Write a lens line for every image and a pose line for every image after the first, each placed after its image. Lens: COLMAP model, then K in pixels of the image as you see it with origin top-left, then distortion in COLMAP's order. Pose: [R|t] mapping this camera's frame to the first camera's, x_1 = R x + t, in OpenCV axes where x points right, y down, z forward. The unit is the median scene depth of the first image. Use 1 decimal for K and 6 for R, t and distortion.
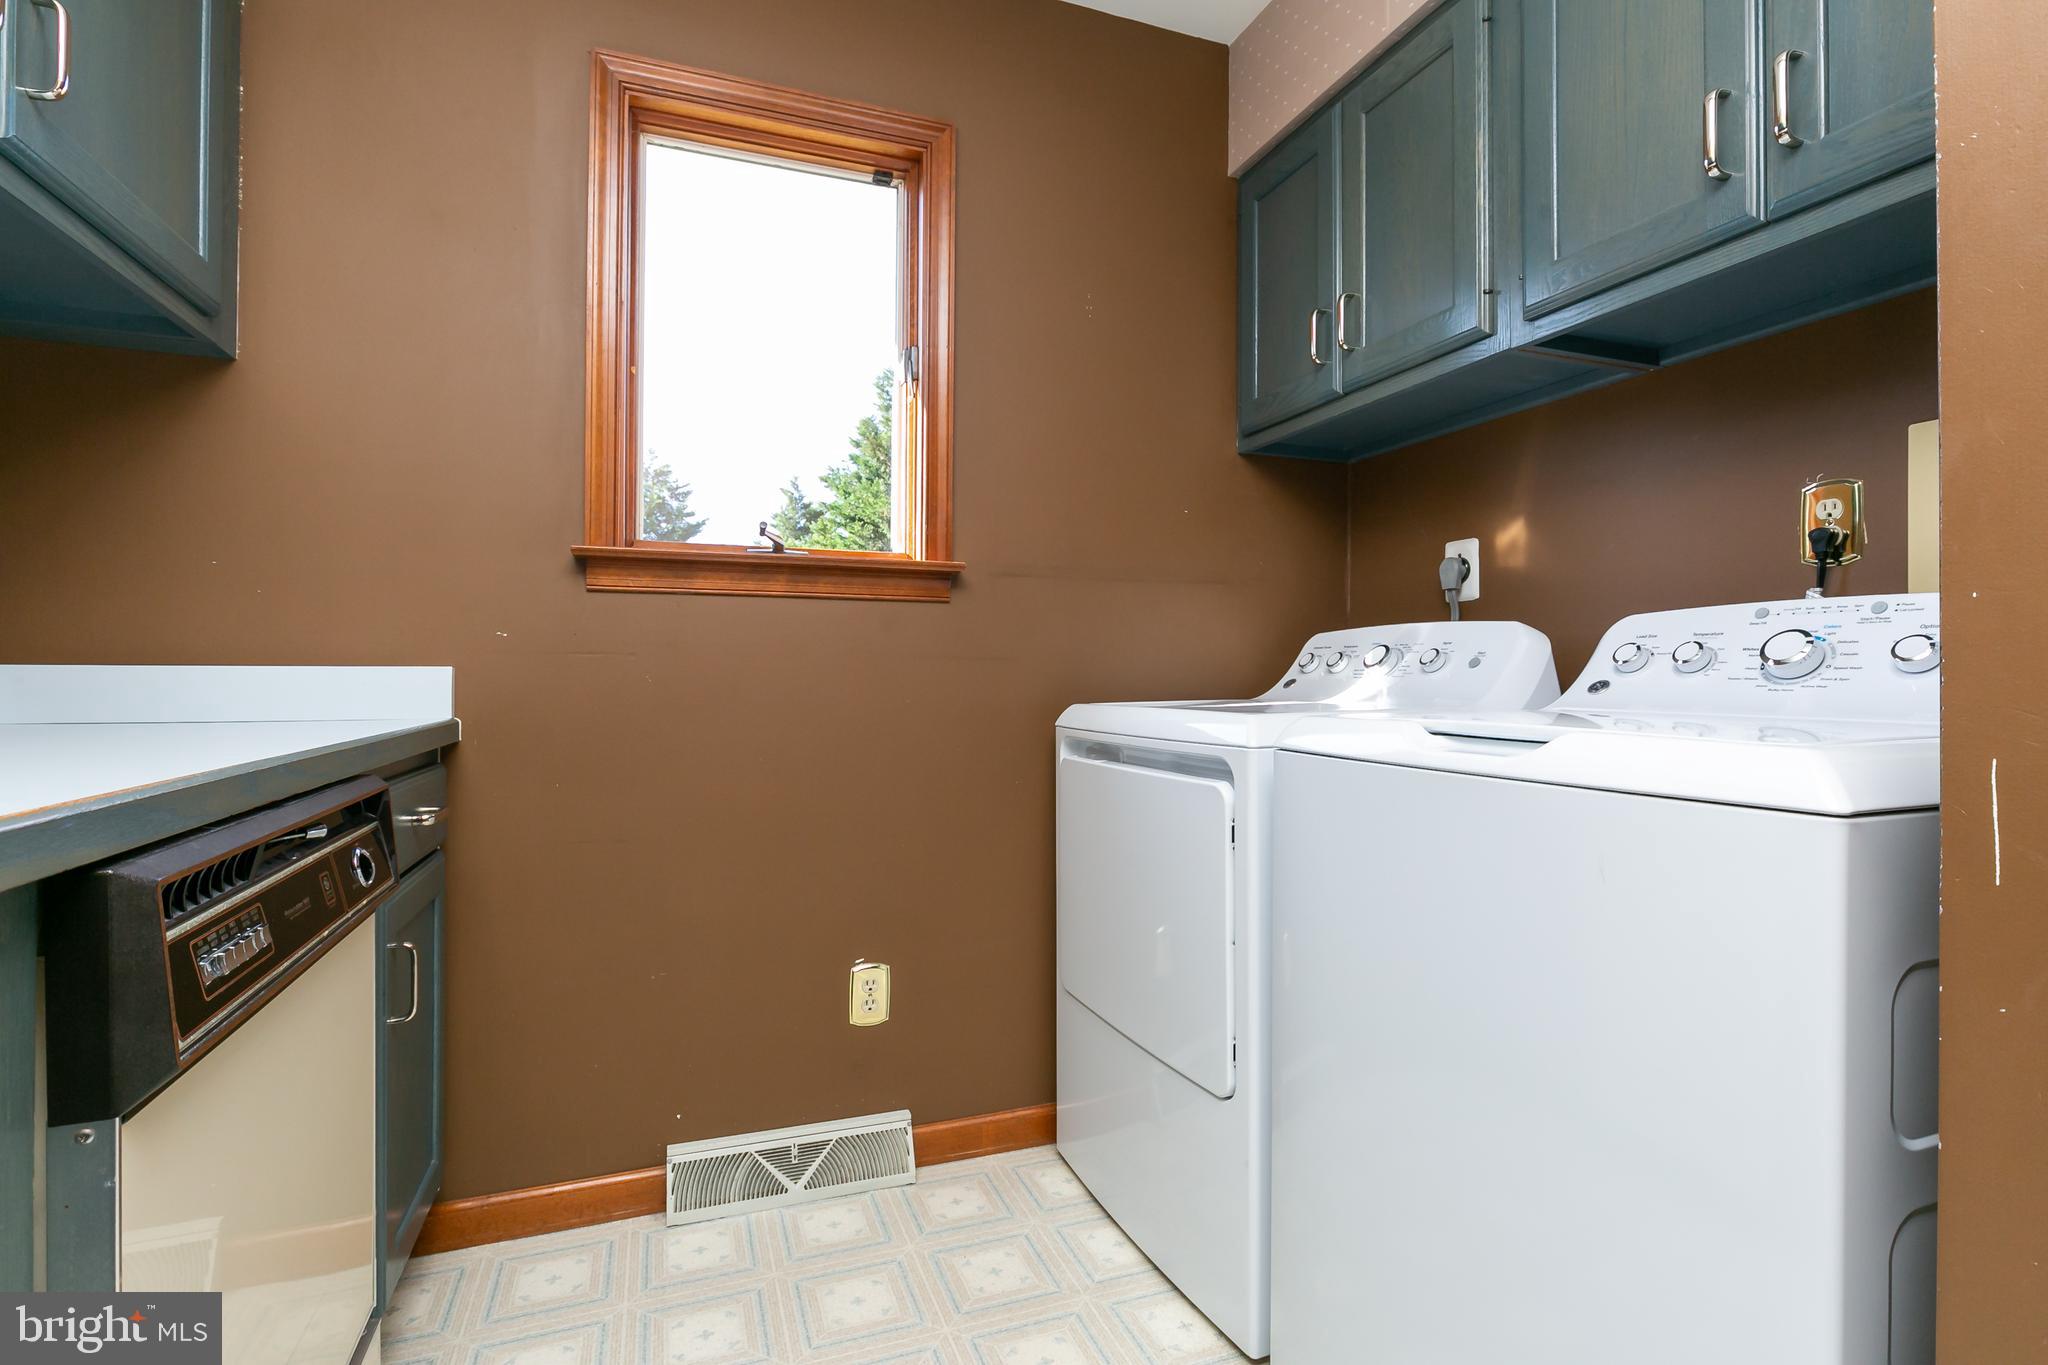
lens RADIAL K [[967.5, 0, 1016.4], [0, 967.5, 671.6], [0, 0, 1]] dist [-0.001338, 0.000607]
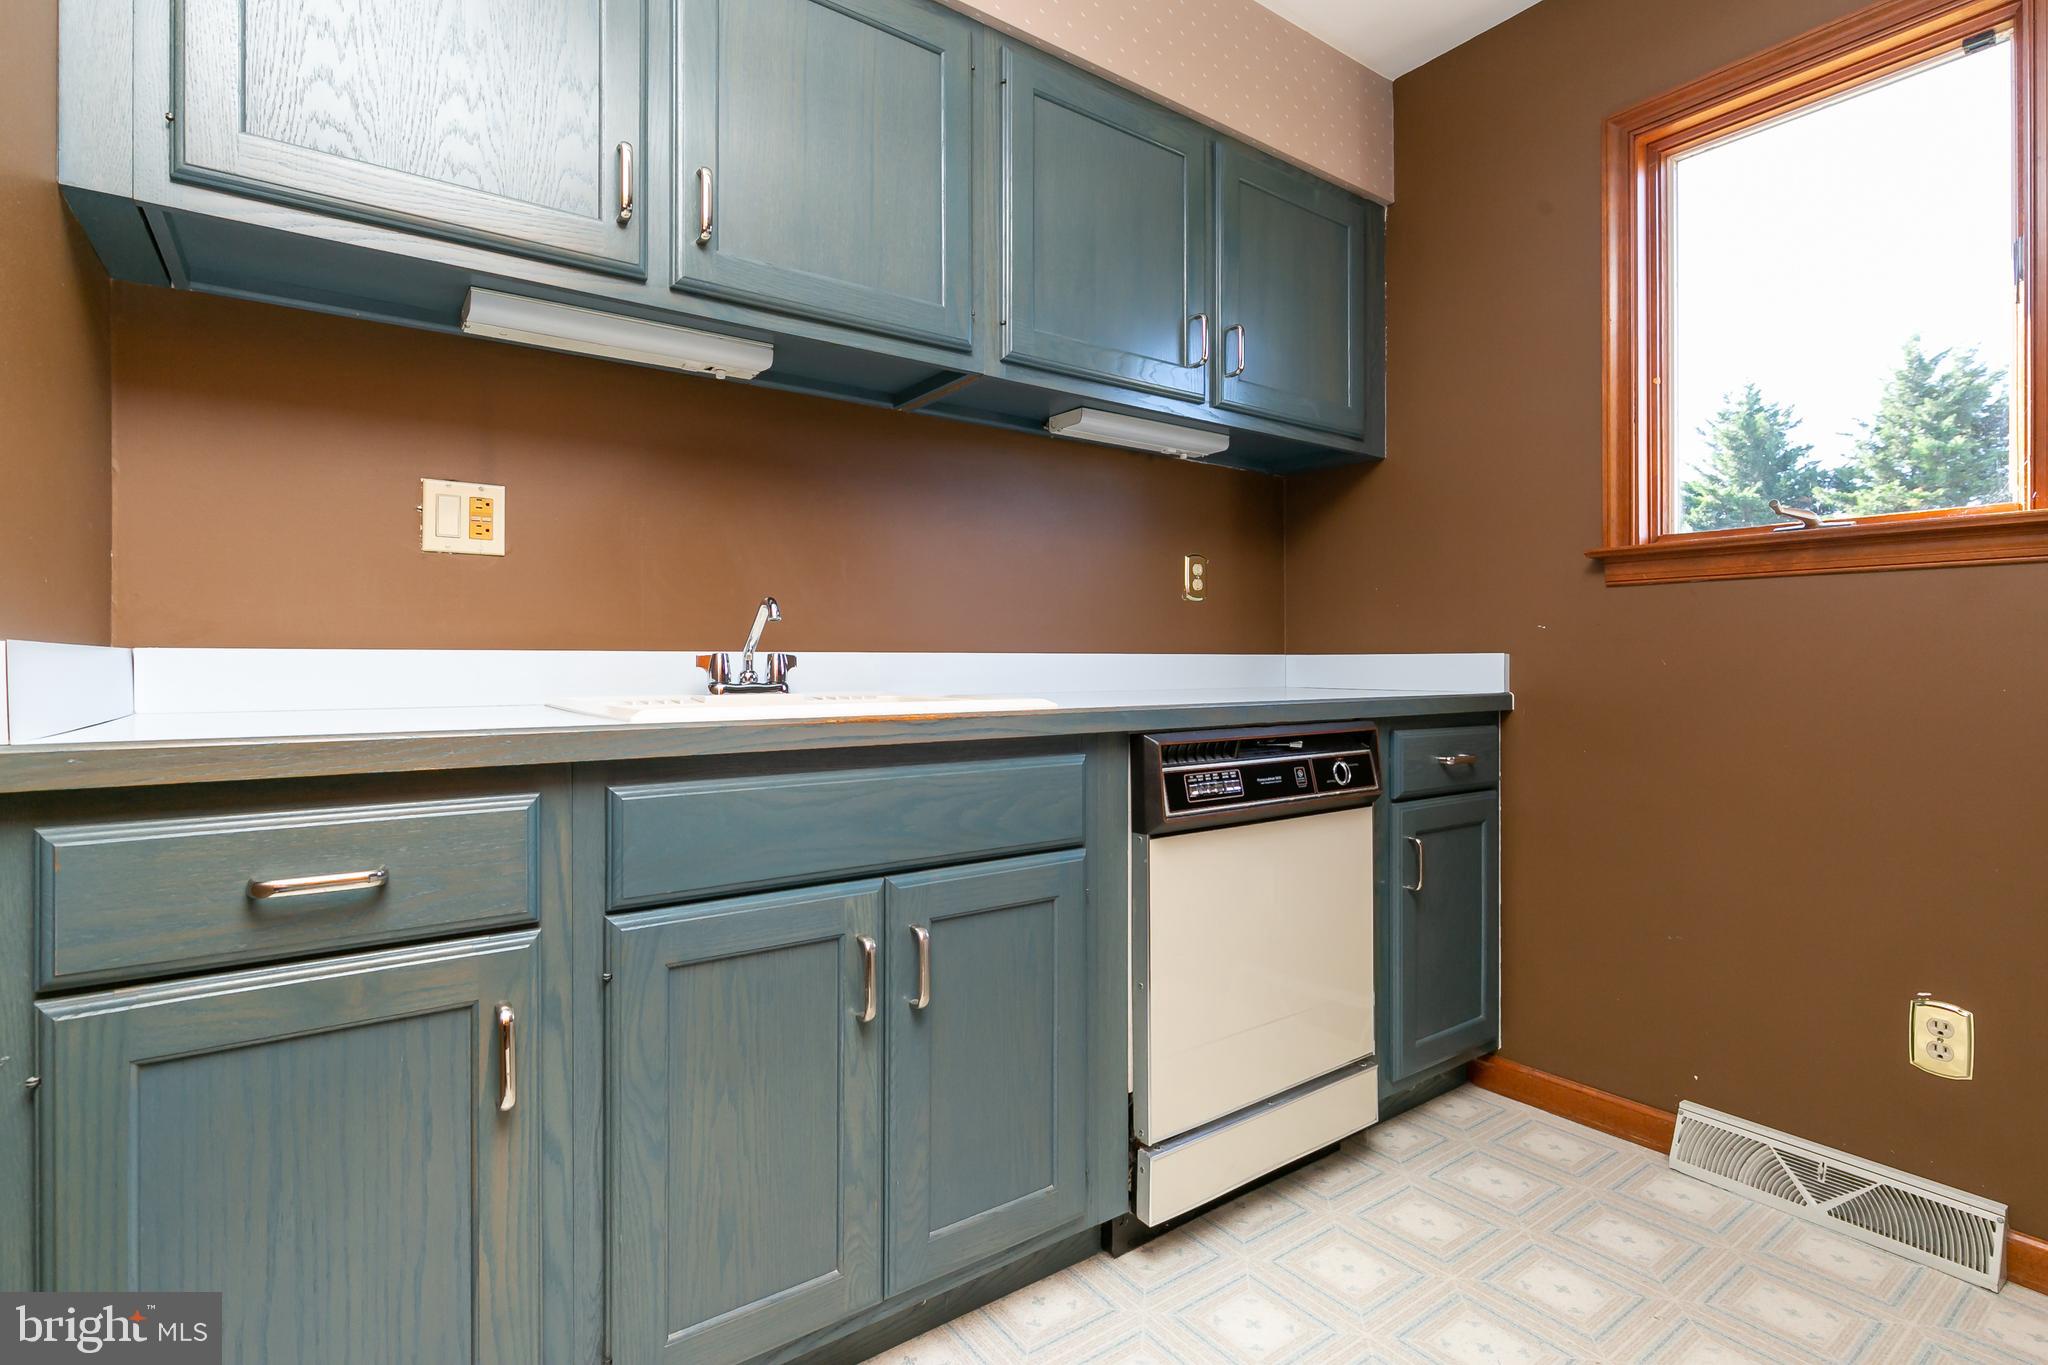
lens RADIAL K [[967.5, 0, 1016.4], [0, 967.5, 671.6], [0, 0, 1]] dist [-0.001338, 0.000607]
pose [[0.266902, 0.008221, -0.963689, 0.470494], [0.001709, 0.999958, 0.009004, 0.007371], [0.963722, -0.004050, 0.266876, 0.008482]]
